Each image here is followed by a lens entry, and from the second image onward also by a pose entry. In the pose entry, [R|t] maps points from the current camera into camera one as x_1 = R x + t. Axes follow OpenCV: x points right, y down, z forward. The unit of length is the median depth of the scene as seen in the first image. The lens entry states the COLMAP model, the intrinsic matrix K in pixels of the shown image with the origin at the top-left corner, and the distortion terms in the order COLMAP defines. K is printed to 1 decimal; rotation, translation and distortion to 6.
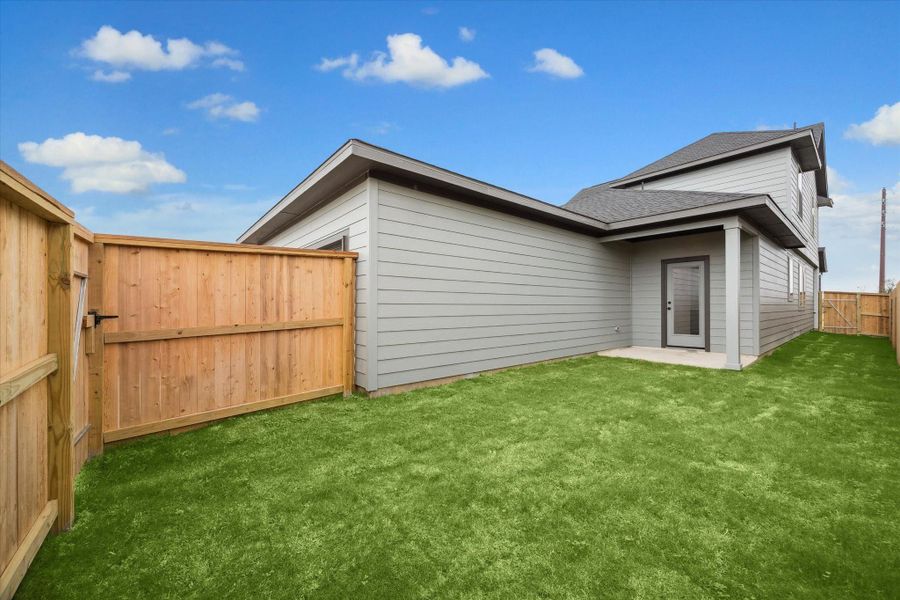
lens RADIAL K [[337.9, 0, 447.4], [0, 337.9, 294.9], [0, 0, 1]] dist [-0.006834, 0.000032]
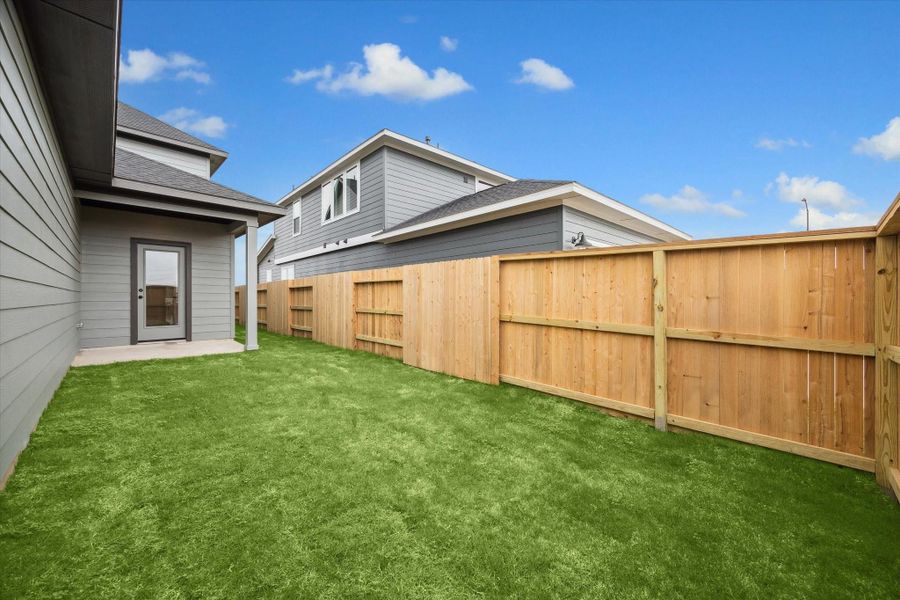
lens RADIAL K [[352.1, 0, 444.4], [0, 352.1, 296.4], [0, 0, 1]] dist [-0.004143, -0.000257]
pose [[-0.072751, 0.003962, 0.997342, -0.300269], [-0.033797, 0.999408, -0.006436, 0.019680], [-0.996777, -0.034176, -0.072574, 0.333581]]
